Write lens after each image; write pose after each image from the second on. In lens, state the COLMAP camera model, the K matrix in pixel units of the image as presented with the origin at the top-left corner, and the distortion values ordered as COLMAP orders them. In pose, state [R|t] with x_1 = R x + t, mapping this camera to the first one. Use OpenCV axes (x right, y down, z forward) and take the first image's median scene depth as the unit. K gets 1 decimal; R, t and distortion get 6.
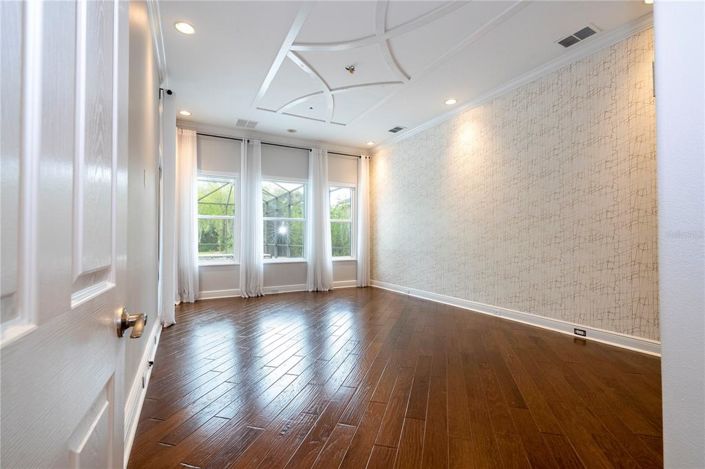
lens RADIAL K [[322.0, 0, 355.7], [0, 322.0, 234.4], [0, 0, 1]] dist [-0.000765, 0.001285]
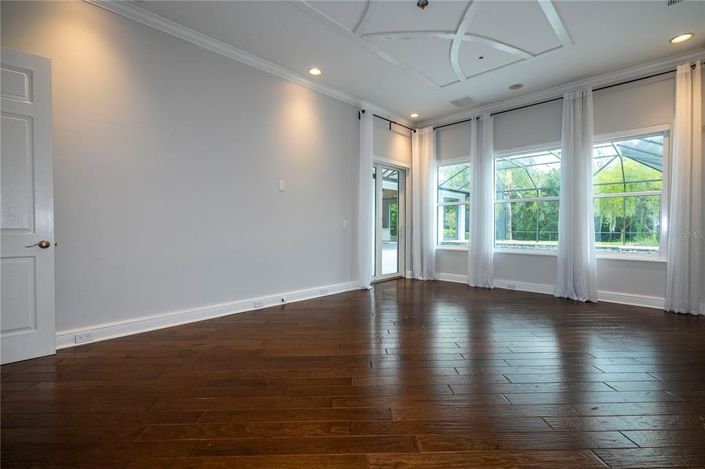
lens RADIAL K [[322.0, 0, 355.6], [0, 322.0, 232.1], [0, 0, 1]] dist [-0.000765, 0.001285]
pose [[0.292356, 0.013880, -0.956209, 0.444073], [0.009775, 0.999799, 0.017501, 0.016507], [0.956260, -0.014464, 0.292161, 0.386266]]
